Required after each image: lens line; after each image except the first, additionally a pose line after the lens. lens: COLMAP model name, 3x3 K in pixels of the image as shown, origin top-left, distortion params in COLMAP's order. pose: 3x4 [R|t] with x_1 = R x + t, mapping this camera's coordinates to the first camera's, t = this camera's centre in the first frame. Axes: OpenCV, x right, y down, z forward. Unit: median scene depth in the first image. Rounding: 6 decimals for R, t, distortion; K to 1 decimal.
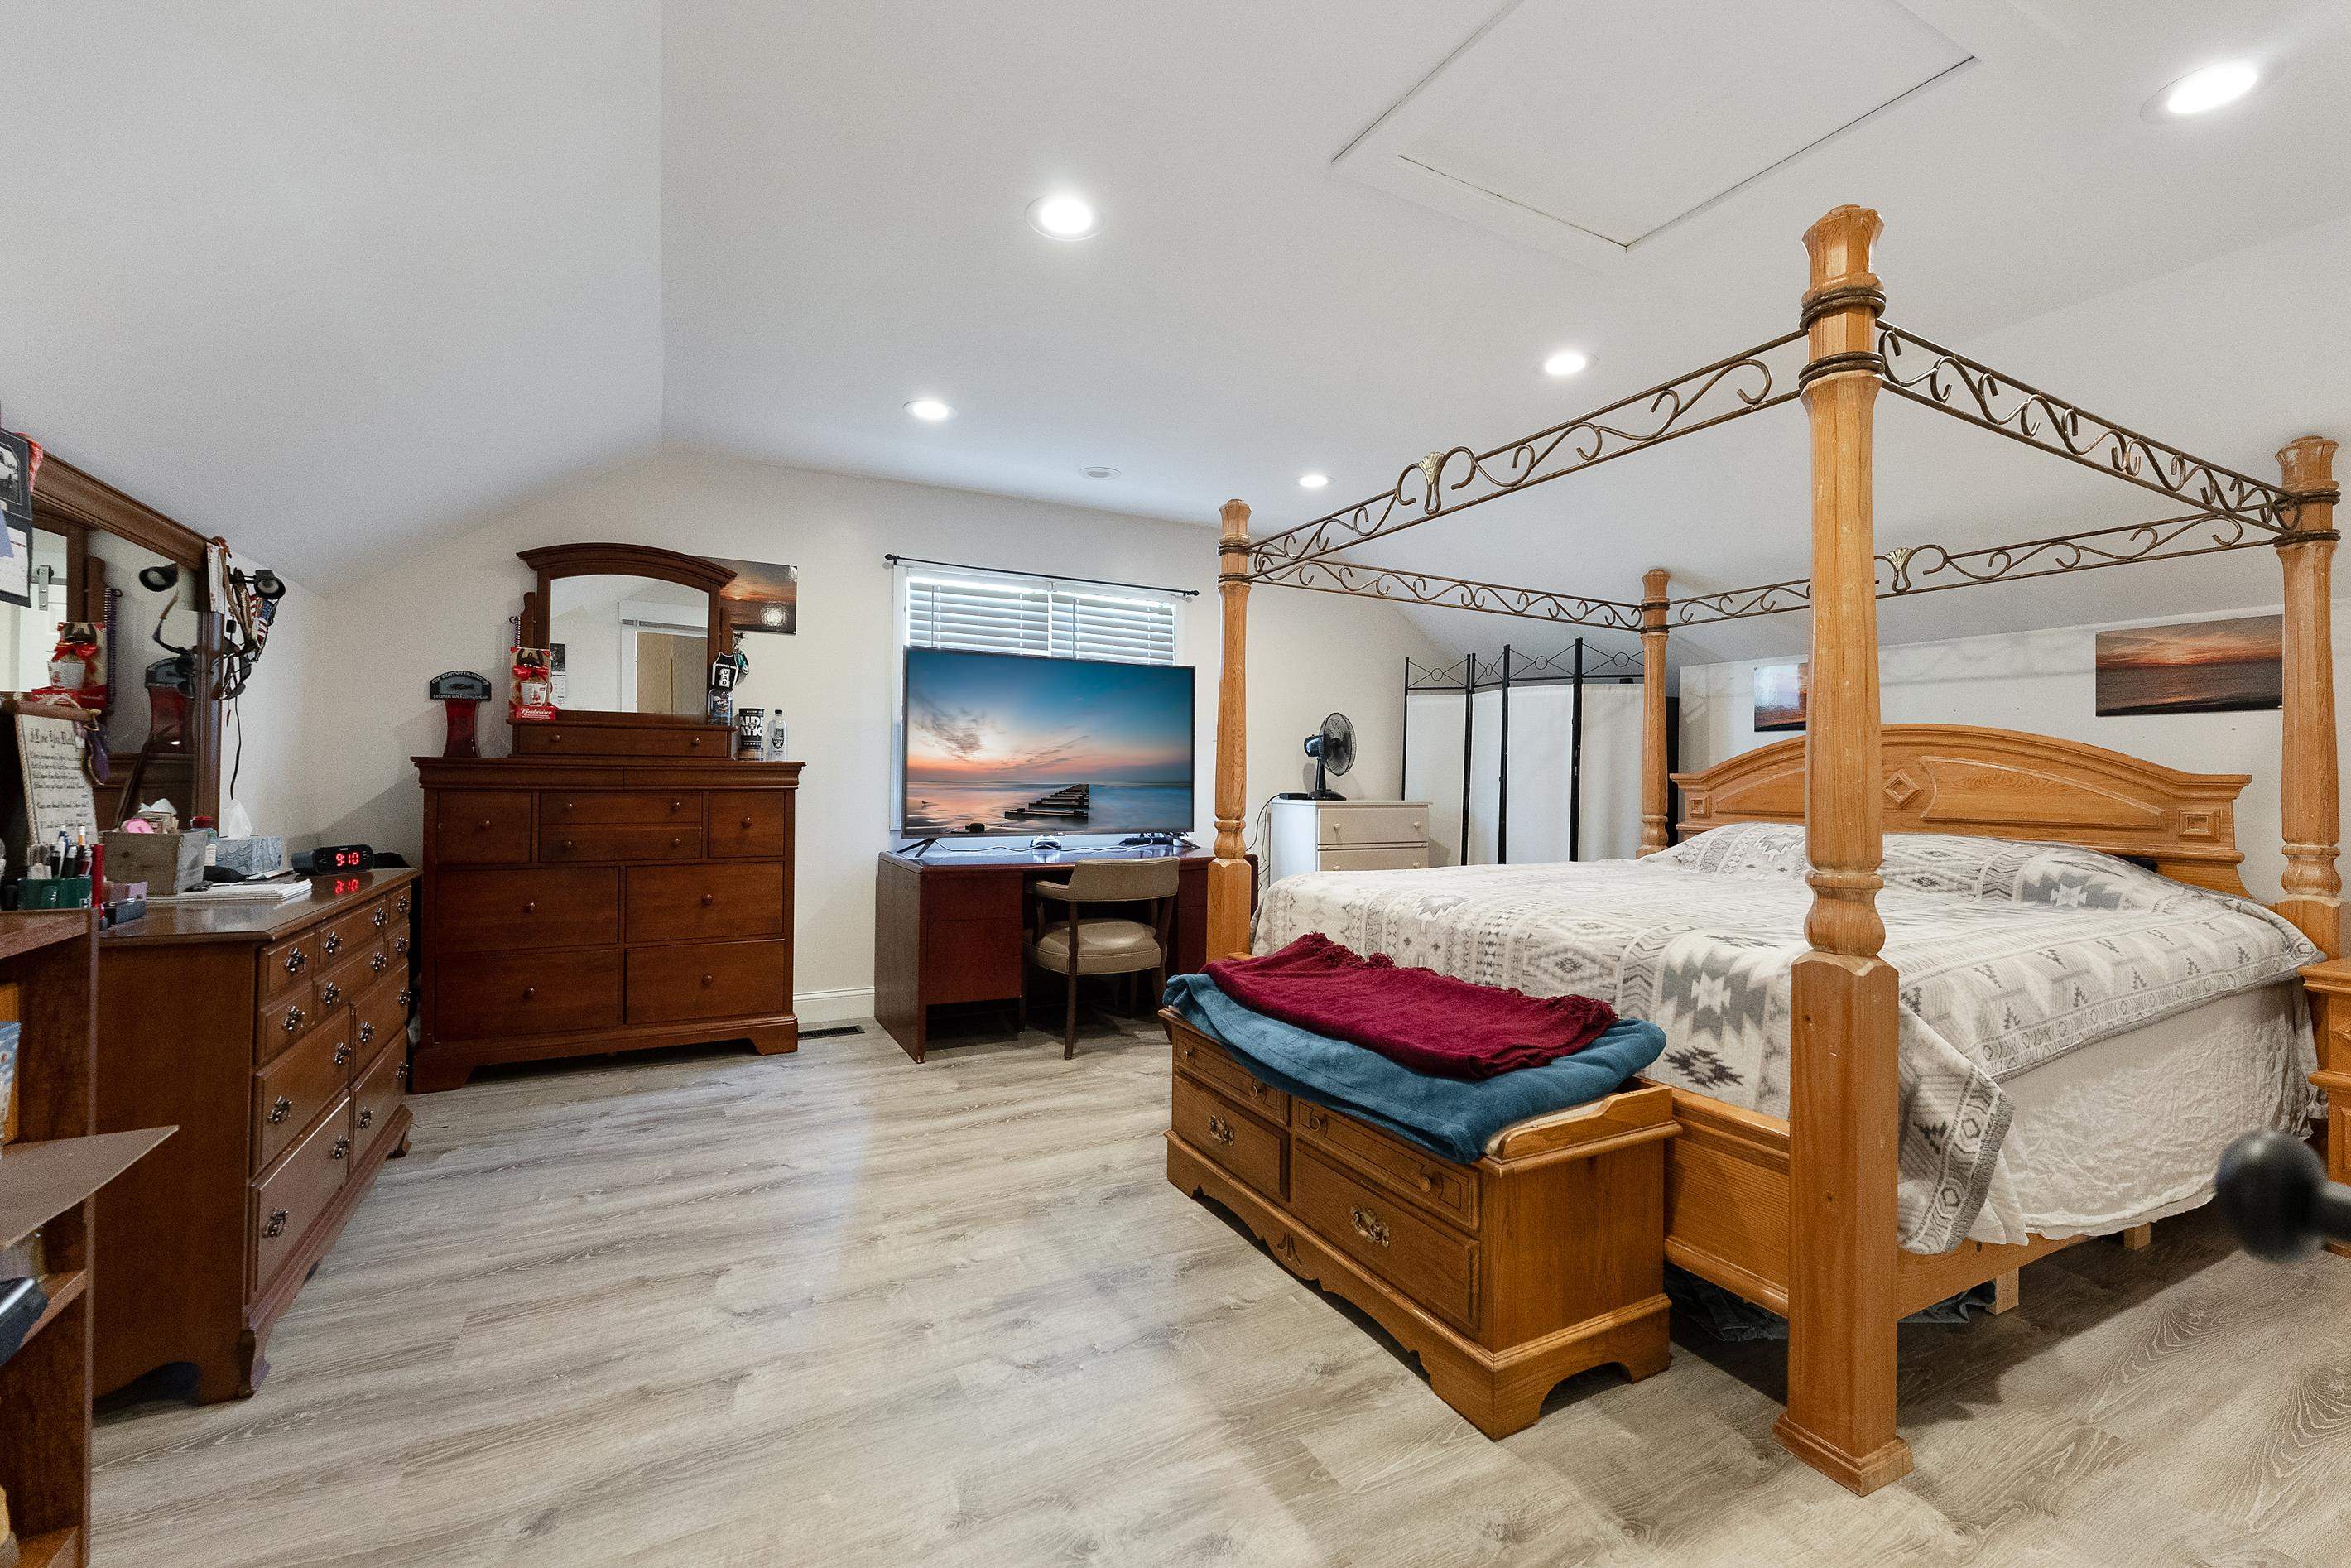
lens RADIAL K [[979.6, 0, 1179.7], [0, 979.6, 772.7], [0, 0, 1]] dist [-0.002147, 0.000293]
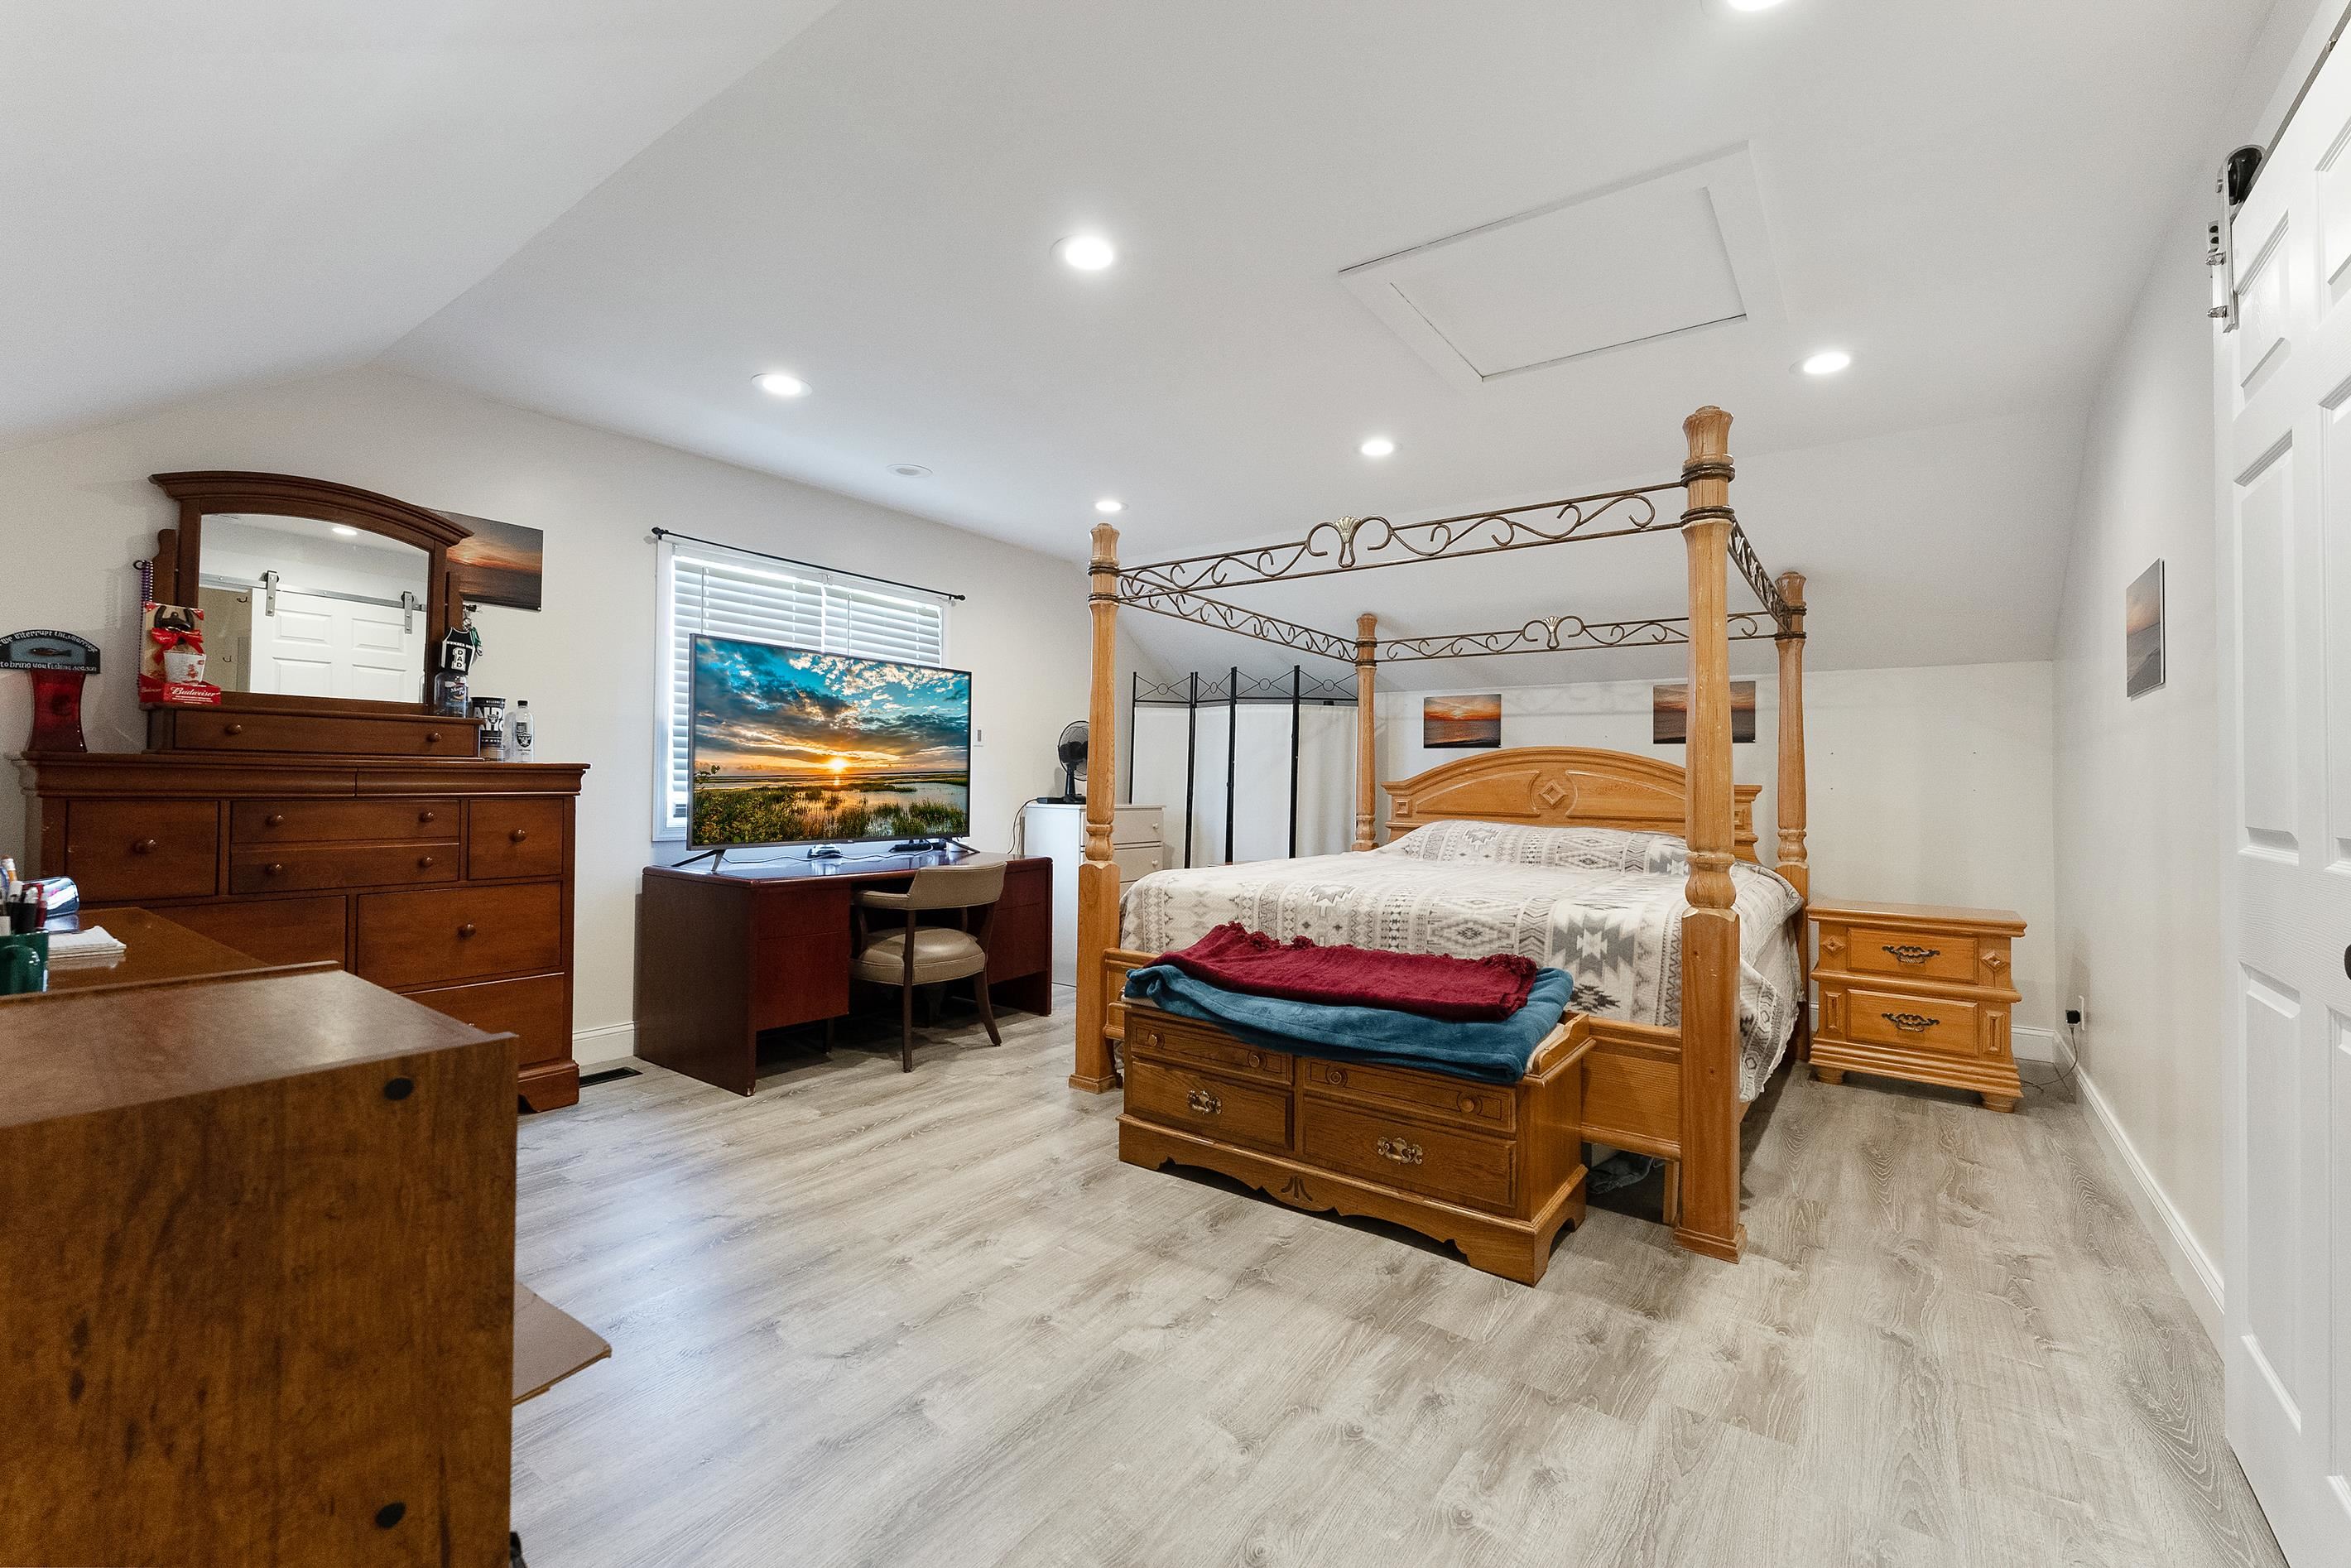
lens RADIAL K [[979.6, 0, 1179.7], [0, 979.6, 772.7], [0, 0, 1]] dist [-0.002147, 0.000293]
pose [[0.899581, 0.008203, 0.436678, -0.364502], [-0.007476, 0.999966, -0.003382, -0.005204], [-0.436691, -0.000222, 0.899612, 0.005603]]
